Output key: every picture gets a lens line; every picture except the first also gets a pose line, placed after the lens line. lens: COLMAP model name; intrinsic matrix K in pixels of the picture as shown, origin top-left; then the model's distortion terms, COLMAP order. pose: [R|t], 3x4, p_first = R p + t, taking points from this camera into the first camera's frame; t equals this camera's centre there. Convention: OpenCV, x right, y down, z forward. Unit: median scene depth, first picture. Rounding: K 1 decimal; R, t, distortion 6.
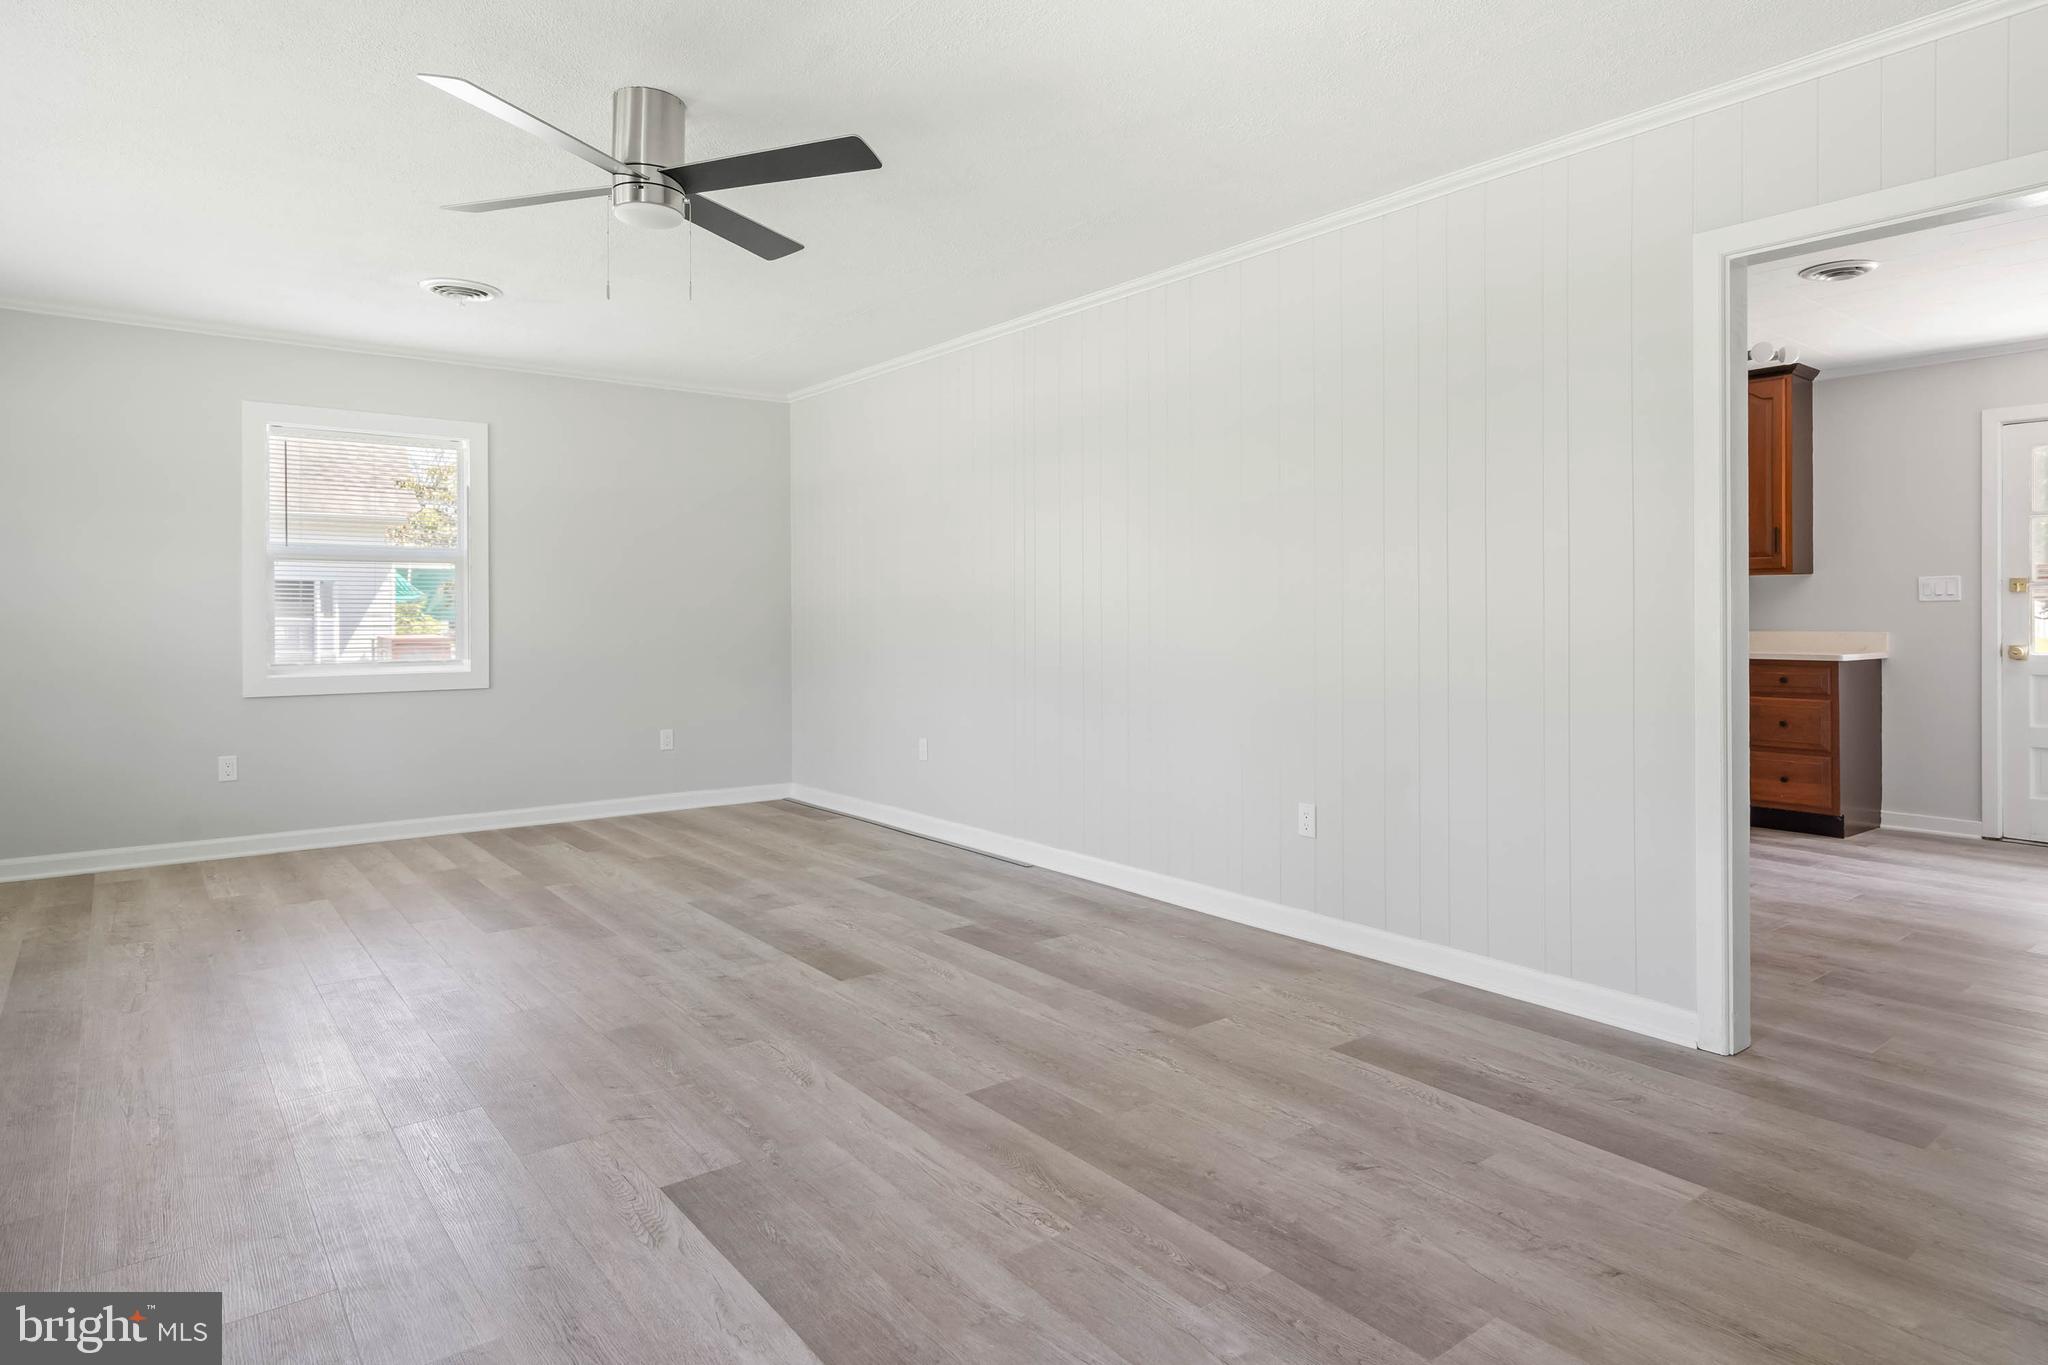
lens RADIAL K [[1158.6, 0, 1008.4], [0, 1158.6, 614.6], [0, 0, 1]] dist [0.004619, 0.001744]
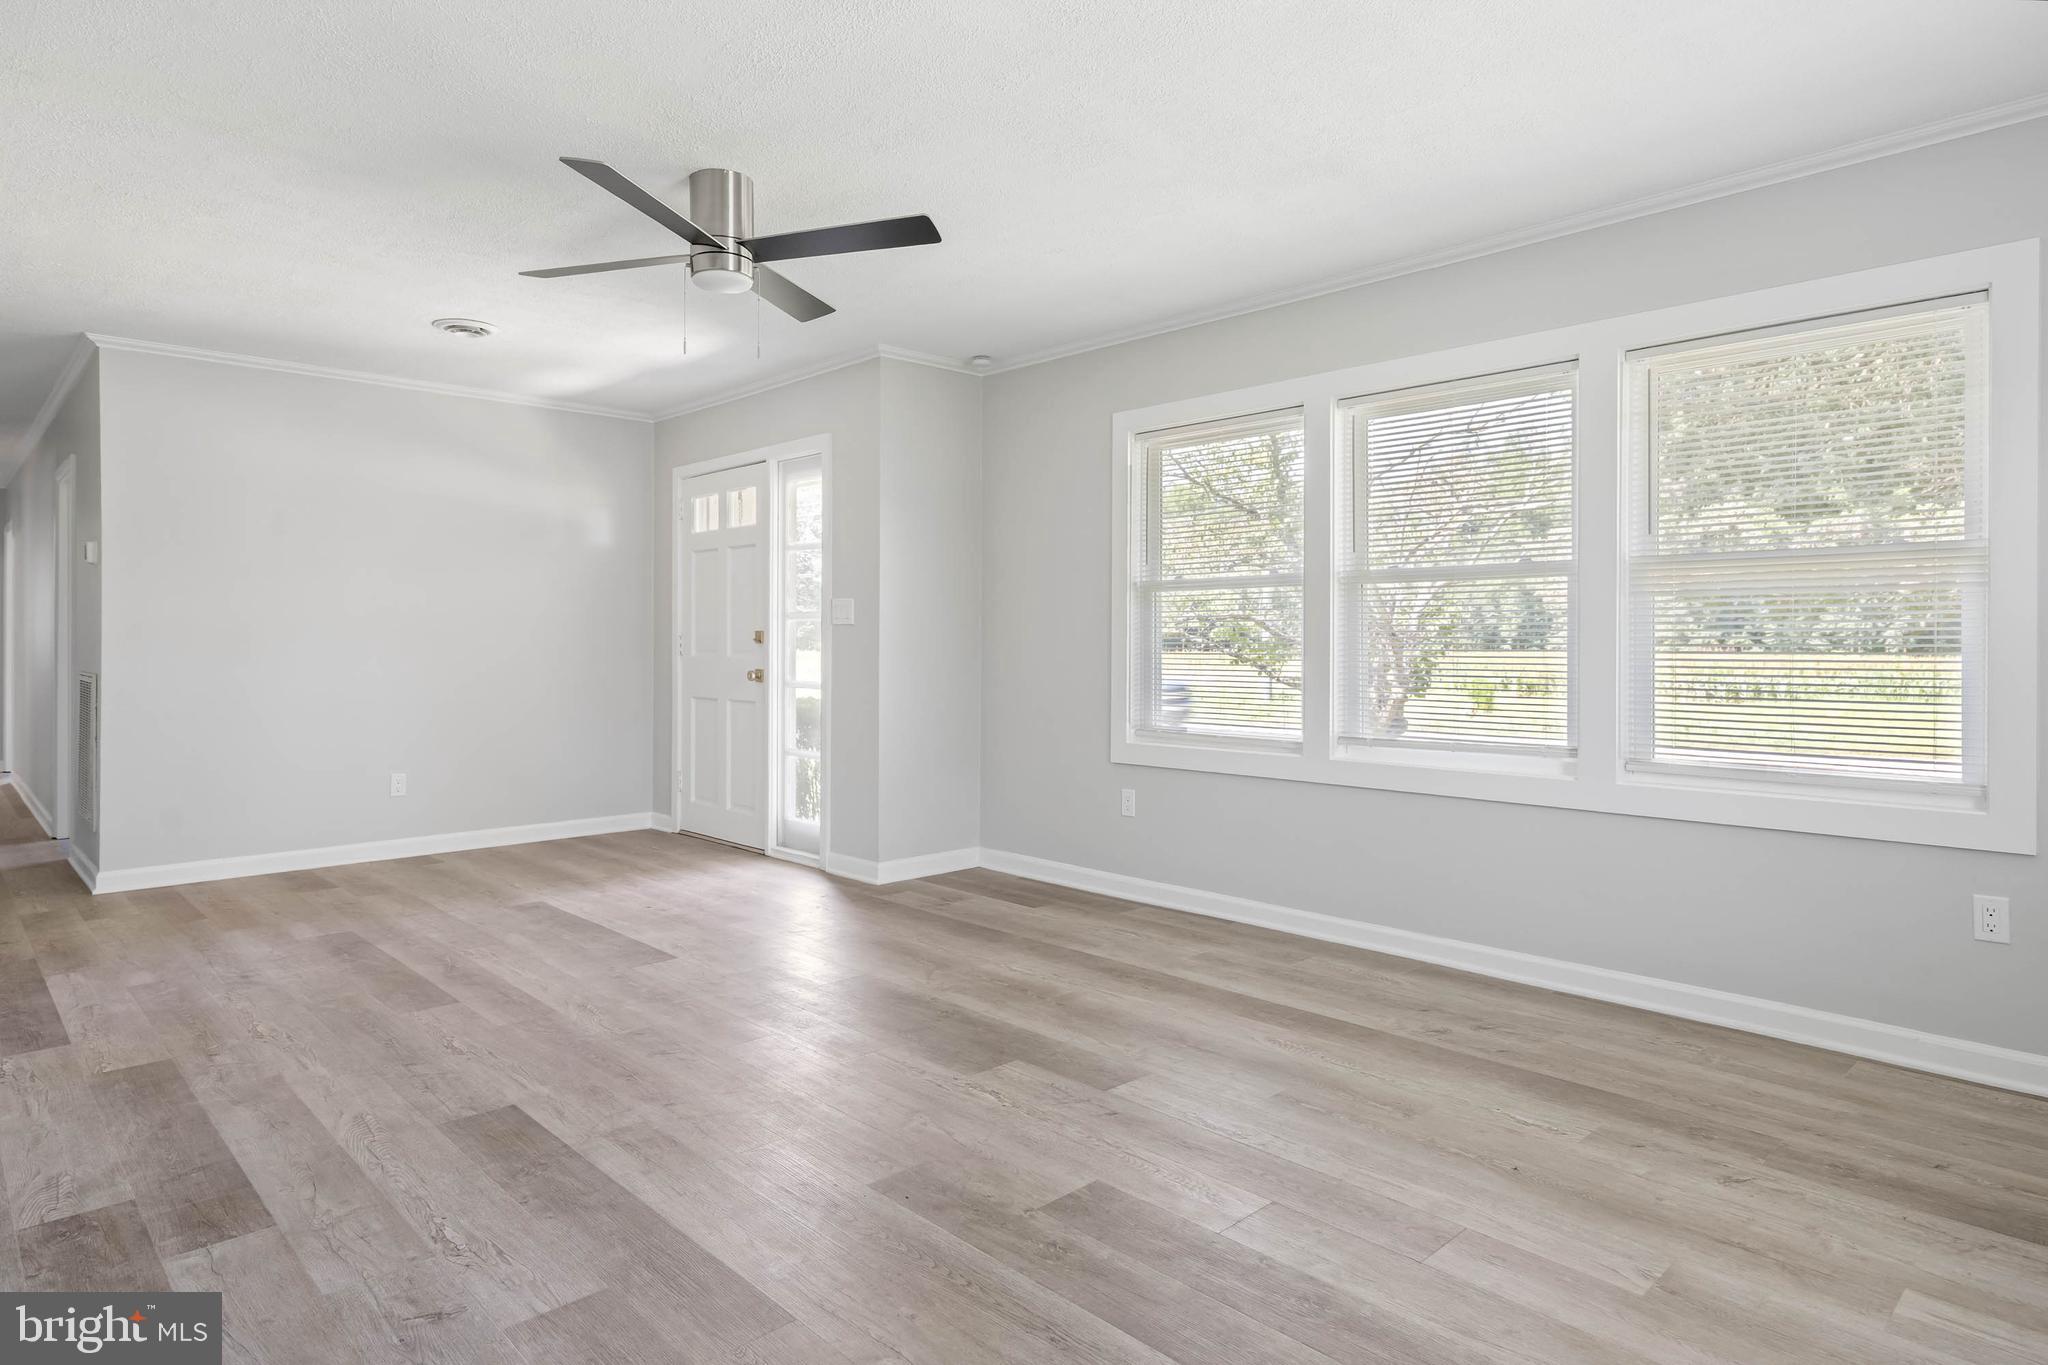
lens RADIAL K [[1158.6, 0, 1020.7], [0, 1158.6, 677.8], [0, 0, 1]] dist [0.004619, 0.001744]
pose [[-0.993346, 0.002126, -0.115145, -0.453267], [-0.001348, 0.999546, 0.030083, 0.002053], [0.115157, 0.030038, -0.992893, 2.070804]]
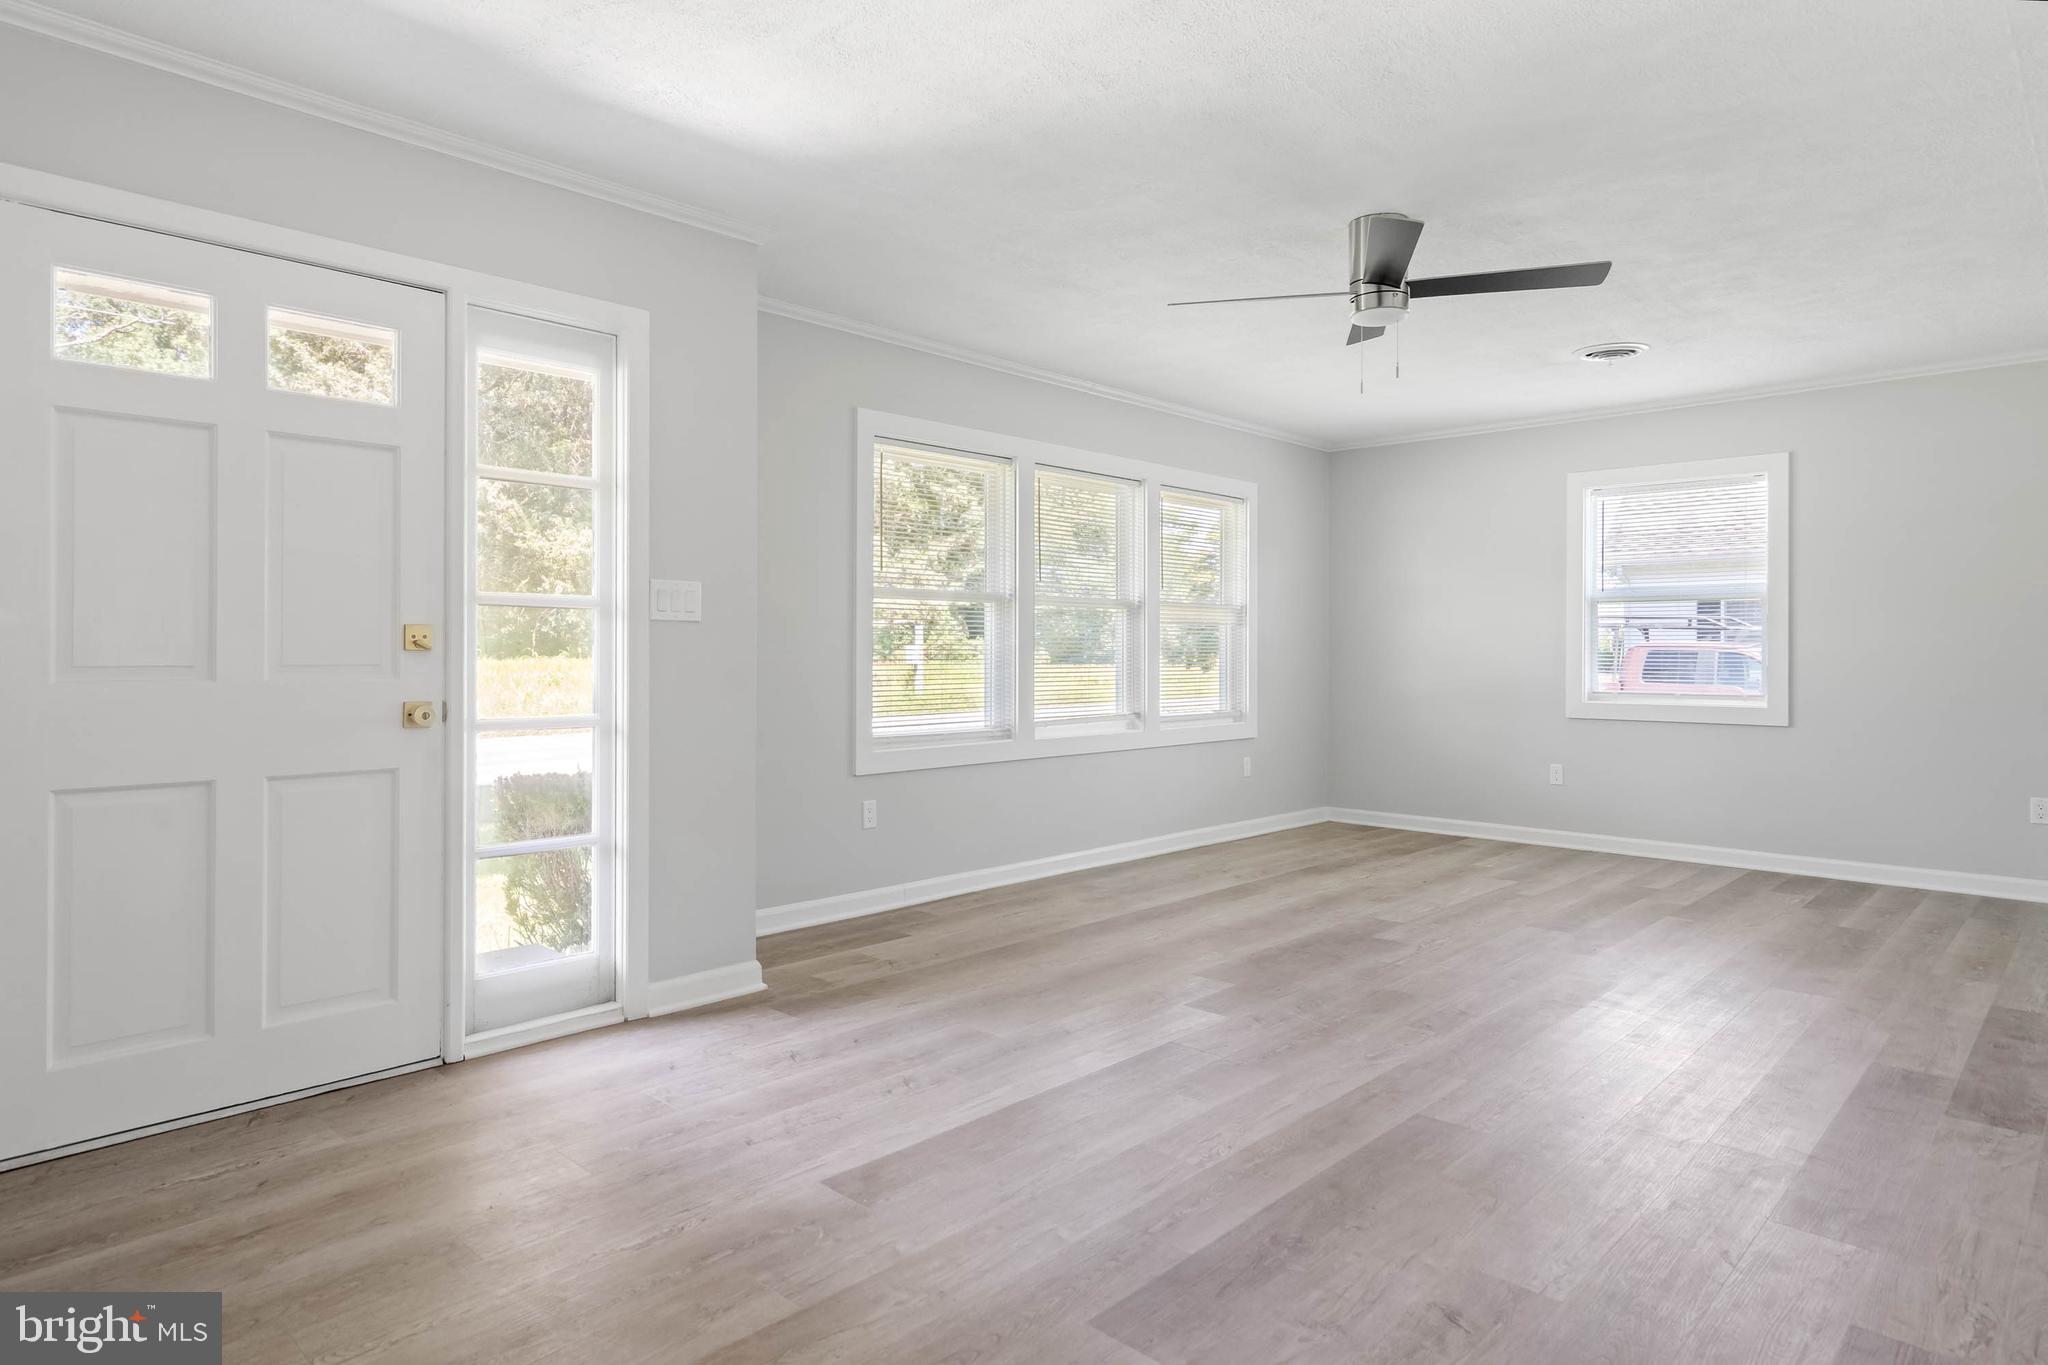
lens RADIAL K [[1158.6, 0, 1019.6], [0, 1158.6, 680.7], [0, 0, 1]] dist [0.004619, 0.001744]
pose [[0.153295, 0.025714, -0.987846, 0.796034], [-0.001846, 0.999667, 0.025736, 0.003934], [0.988179, -0.002122, 0.153292, 0.431594]]
